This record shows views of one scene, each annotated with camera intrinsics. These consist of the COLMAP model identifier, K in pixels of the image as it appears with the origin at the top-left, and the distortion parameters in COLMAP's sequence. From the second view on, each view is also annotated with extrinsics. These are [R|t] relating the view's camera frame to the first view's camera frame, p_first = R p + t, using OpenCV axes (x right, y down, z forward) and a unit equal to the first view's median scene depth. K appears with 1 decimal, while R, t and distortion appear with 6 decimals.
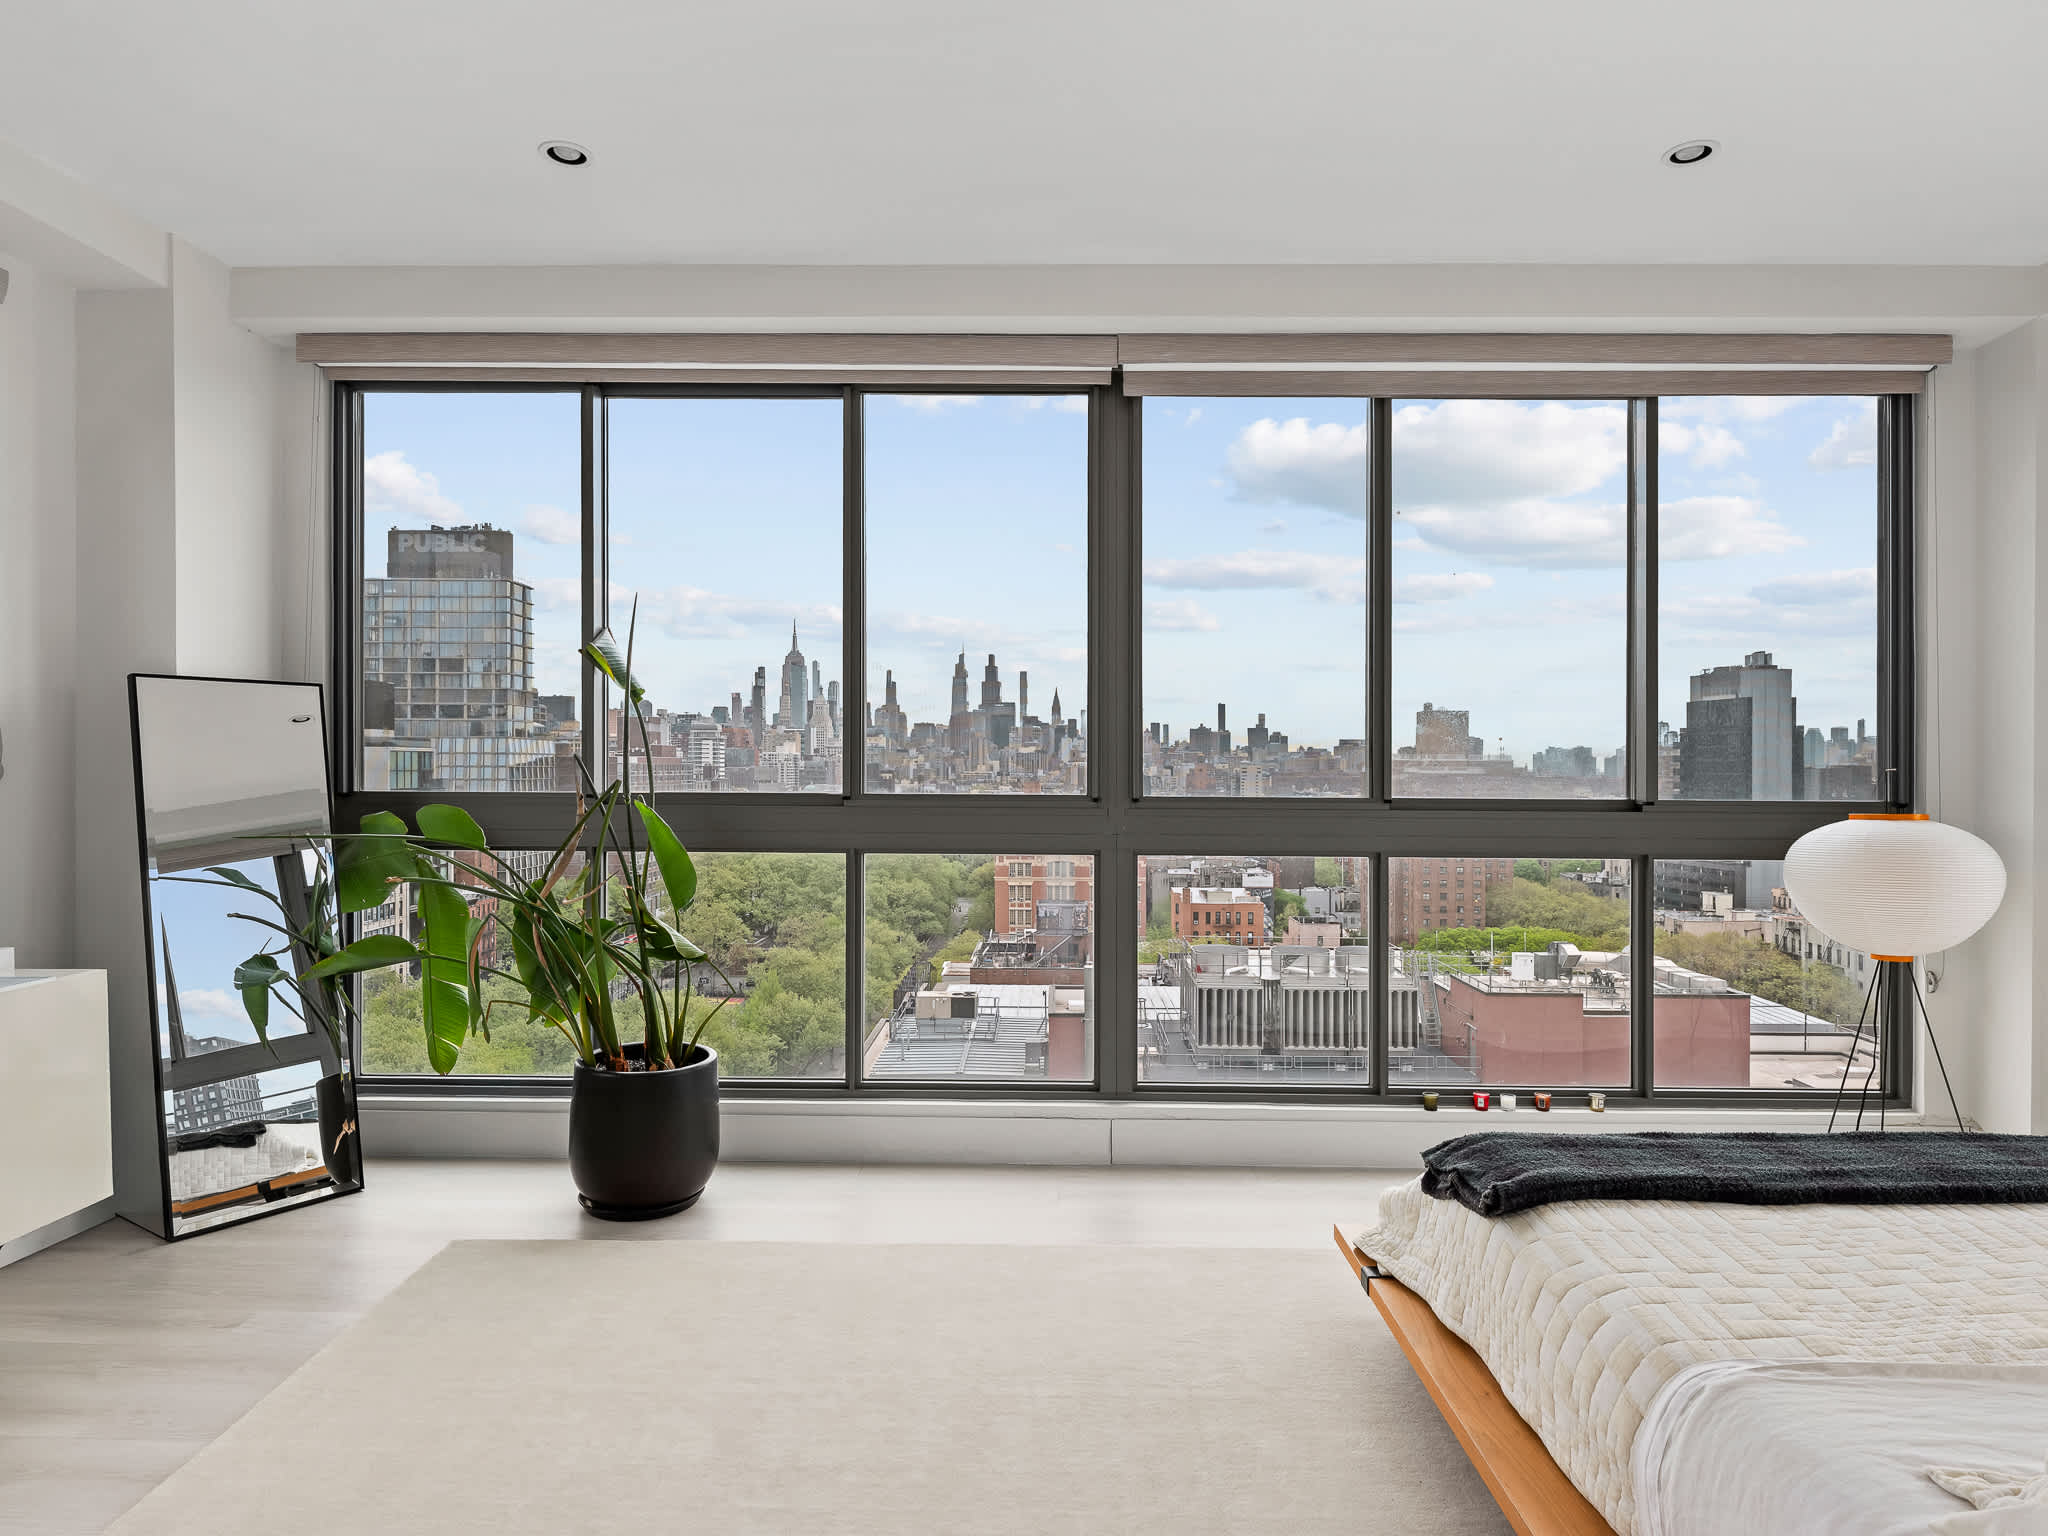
lens RADIAL K [[1214.8, 0, 1026.1], [0, 1214.8, 763.2], [0, 0, 1]] dist [0.000721, -0.017671]
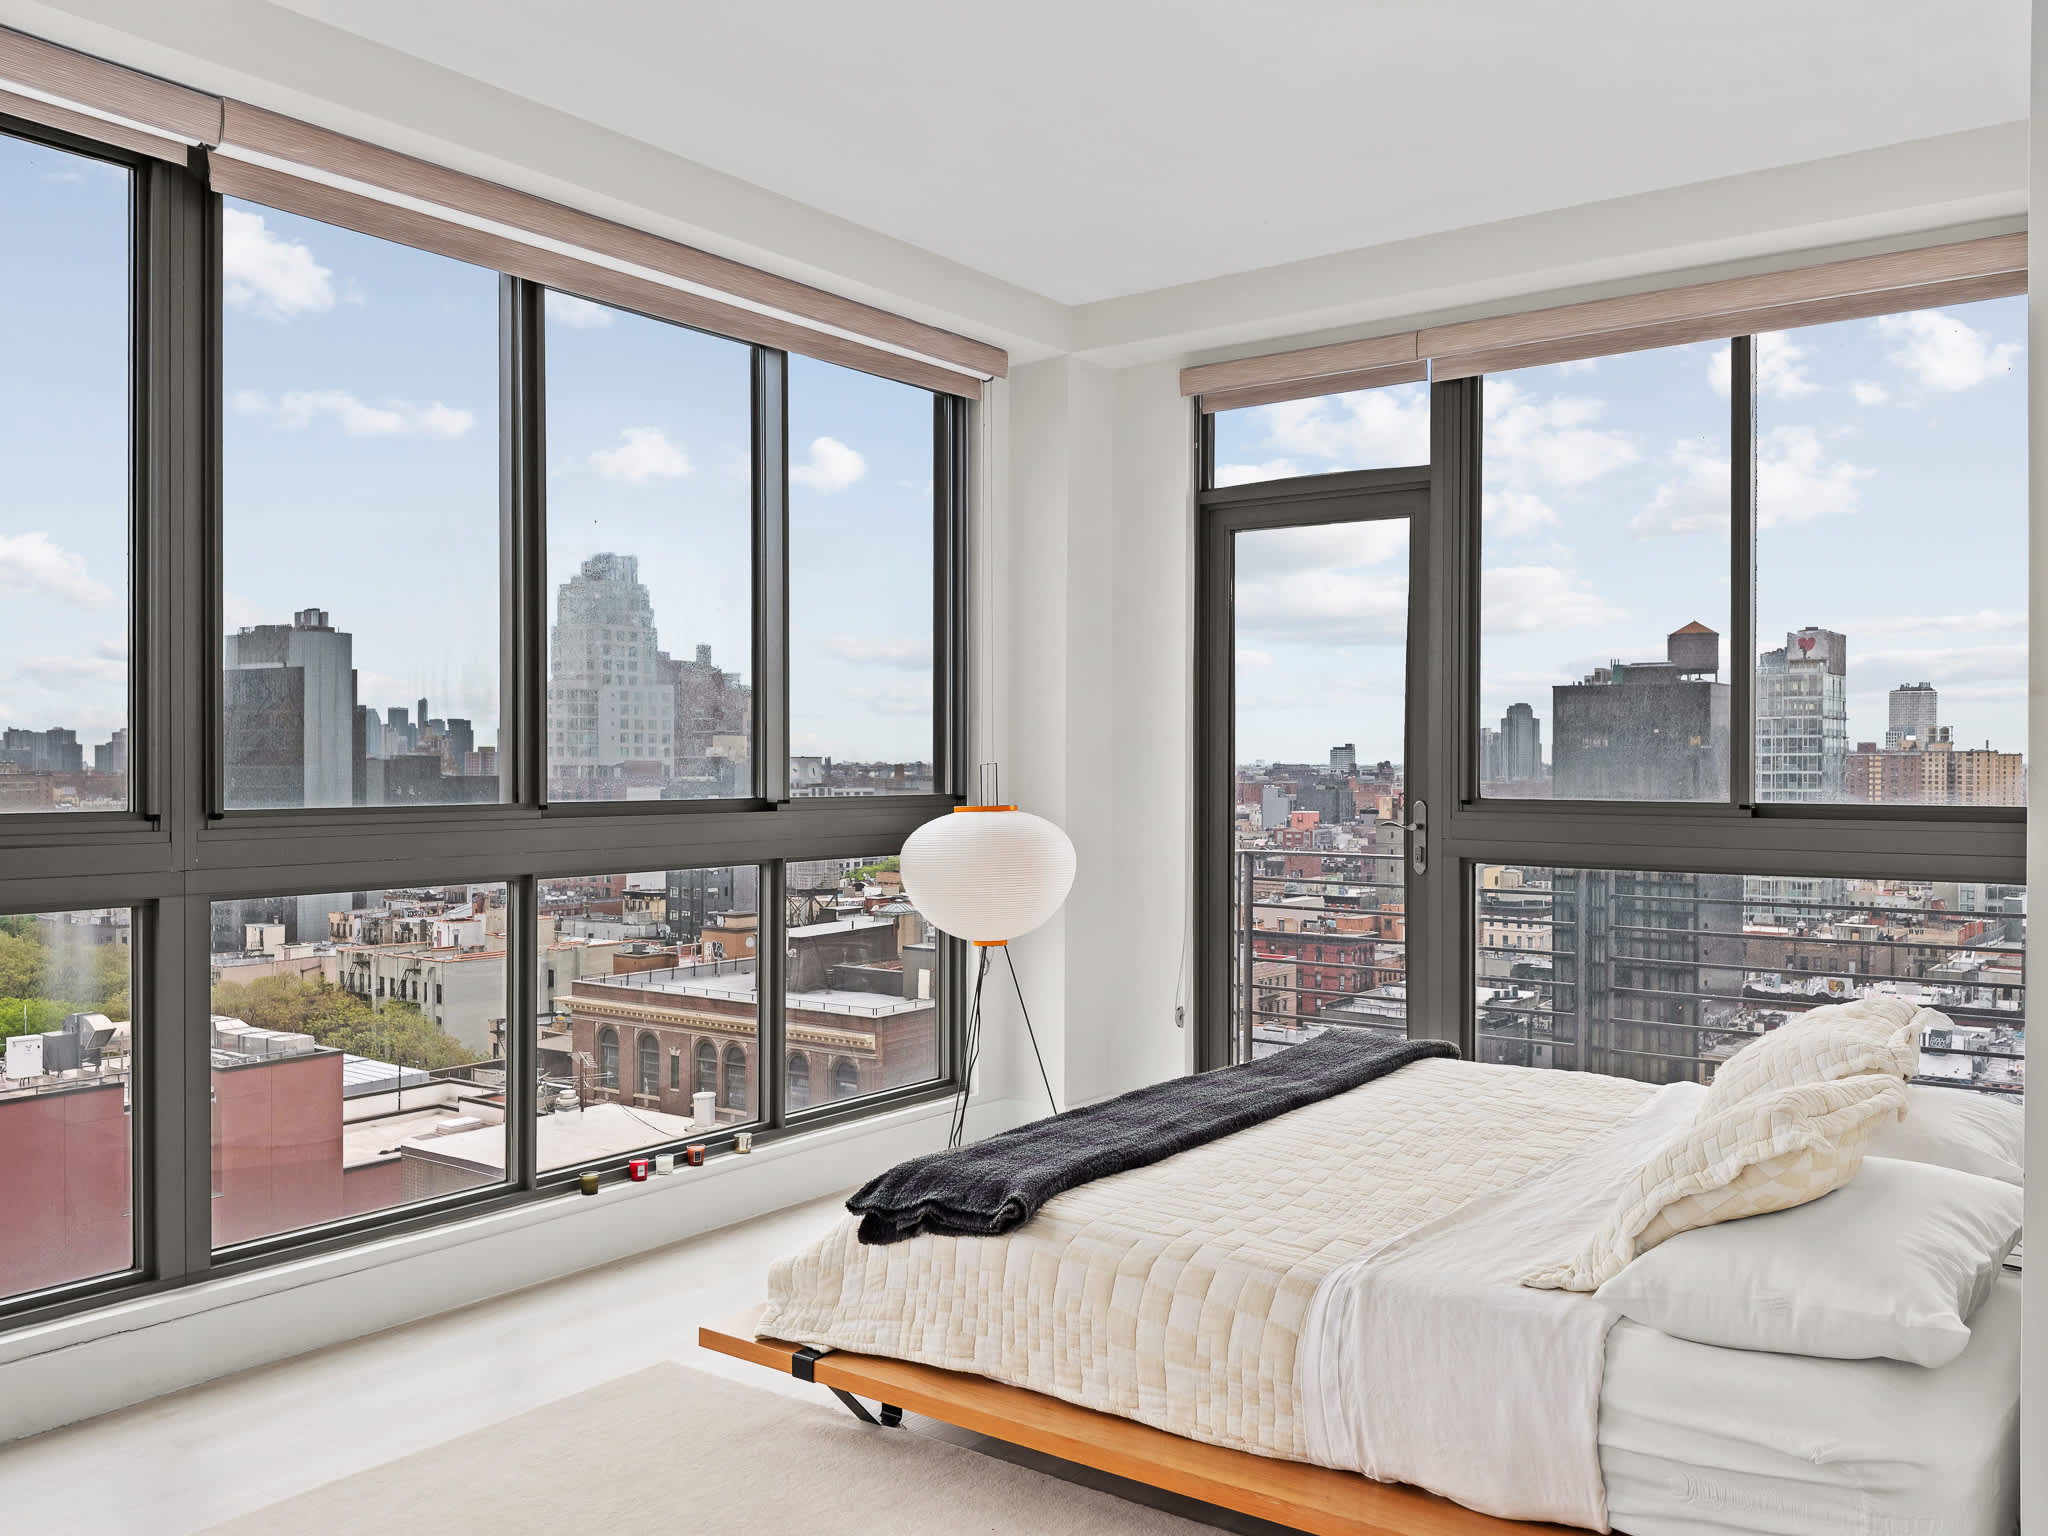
lens RADIAL K [[1672.1, 0, 1029.6], [0, 1672.1, 762.7], [0, 0, 1]] dist [0.098824, -0.186077]
pose [[0.582712, -0.004960, 0.812664, -0.346498], [0.000061, 0.999982, 0.006060, -0.003099], [-0.812679, -0.003482, 0.582701, 0.105684]]
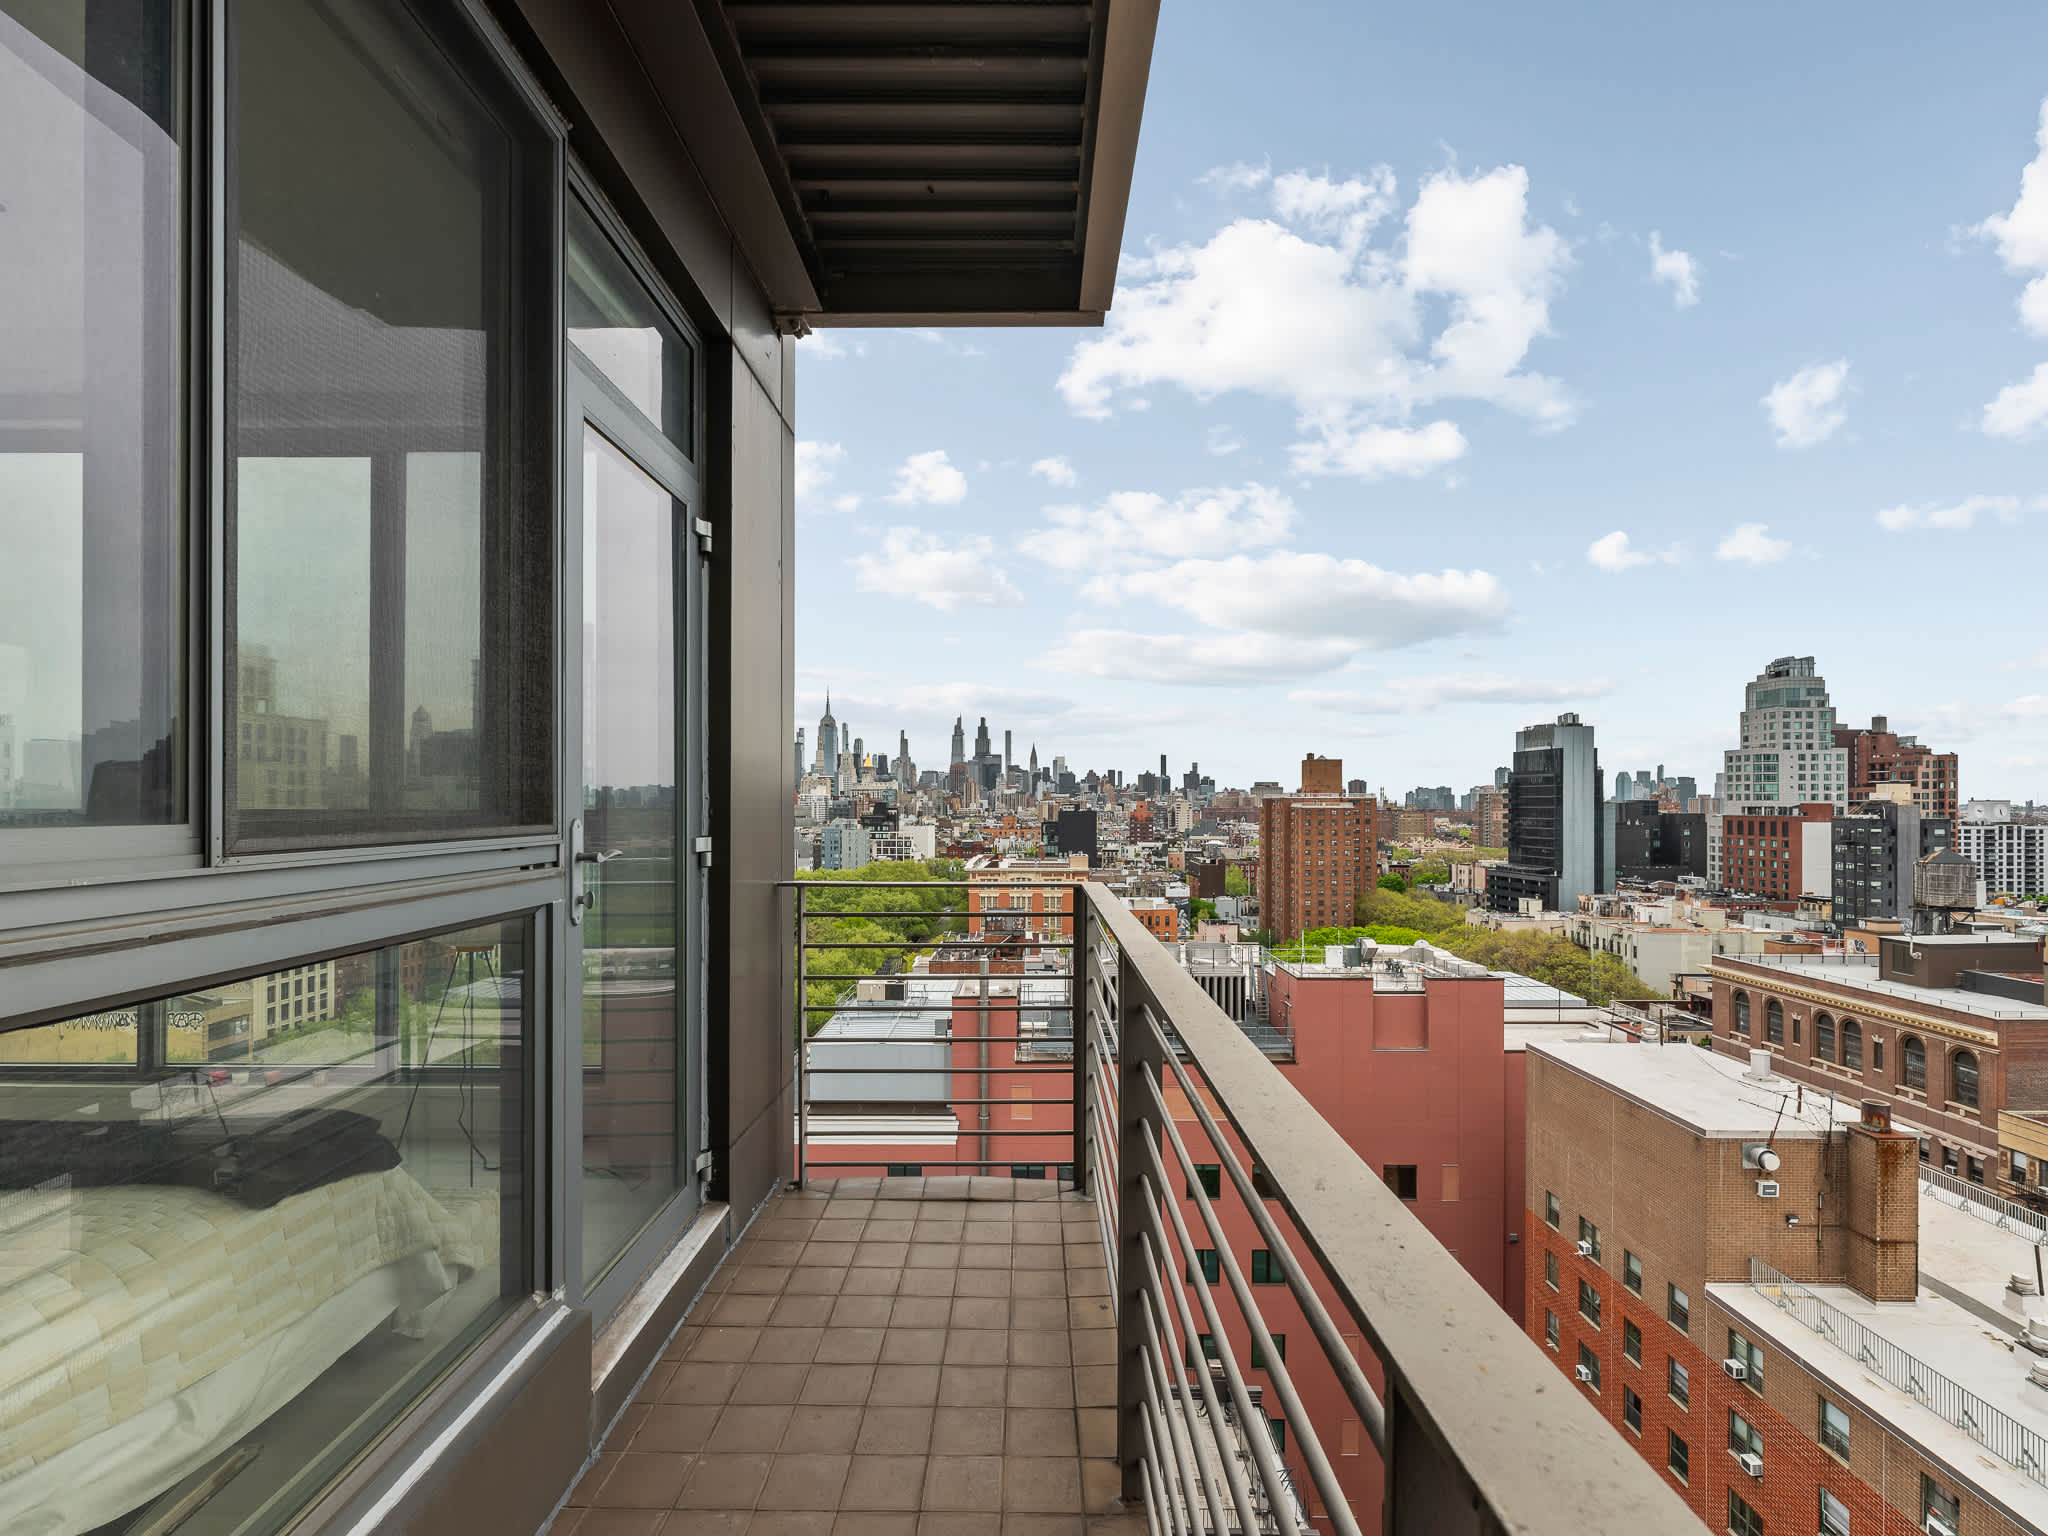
lens RADIAL K [[941.6, 0, 1026.0], [0, 941.6, 801.8], [0, 0, 1]] dist [-0.001310, 0.000324]
pose [[0.999919, -0.004897, 0.011713, 1.011961], [0.004897, 0.999988, -0.000017, 0.030356], [-0.011713, 0.000075, 0.999931, 0.137554]]
